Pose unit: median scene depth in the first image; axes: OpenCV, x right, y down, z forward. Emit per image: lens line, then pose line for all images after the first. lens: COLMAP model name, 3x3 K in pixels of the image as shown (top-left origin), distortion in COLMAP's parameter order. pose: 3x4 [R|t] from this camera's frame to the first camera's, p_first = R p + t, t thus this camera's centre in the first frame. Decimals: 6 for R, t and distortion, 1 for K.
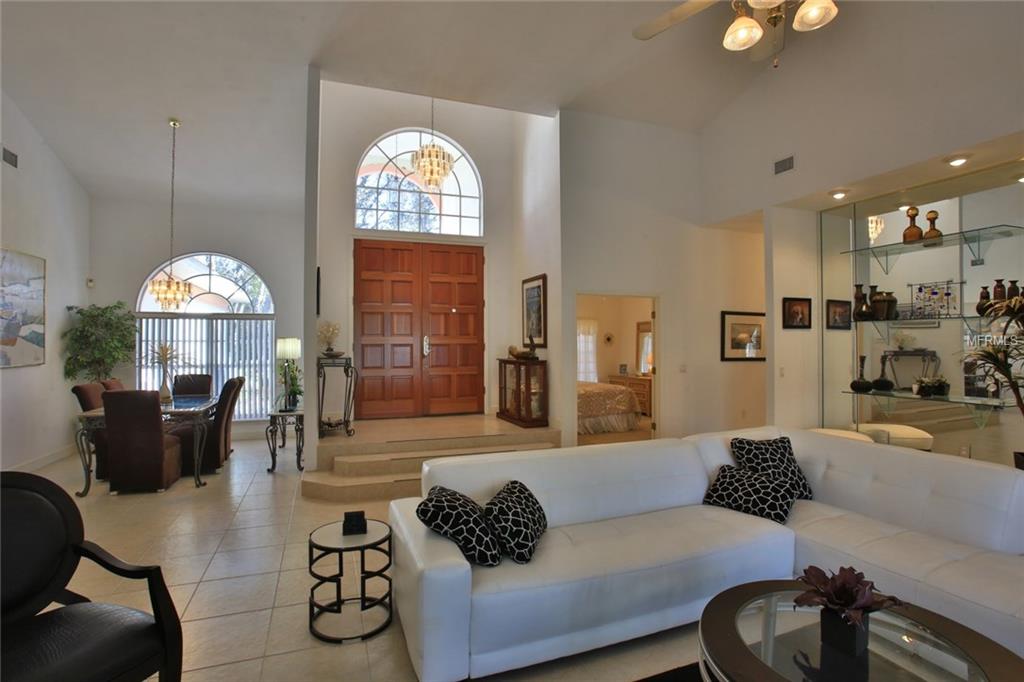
lens RADIAL K [[501.0, 0, 512.0], [0, 501.0, 341.0], [0, 0, 1]] dist [-0.003912, 0.000545]
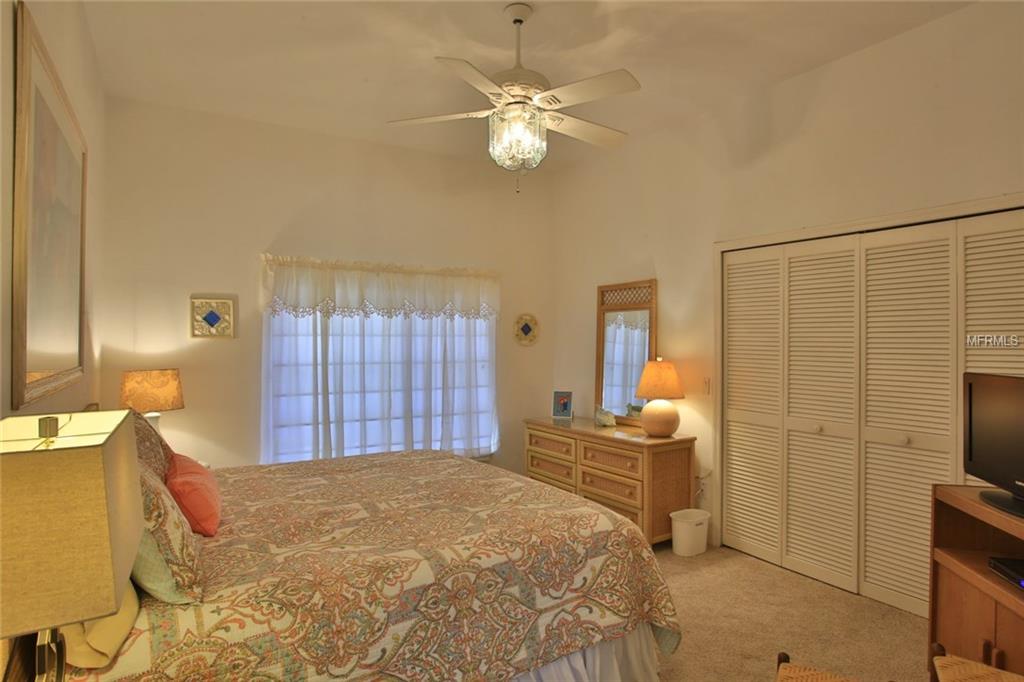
lens RADIAL K [[563.9, 0, 512.0], [0, 563.9, 341.0], [0, 0, 1]] dist [0.000013, -0.000008]
pose [[0.981527, 0.007476, 0.191175, 0.098258], [-0.008273, 0.999960, 0.003372, 0.004884], [-0.191142, -0.004891, 0.981550, 0.575526]]
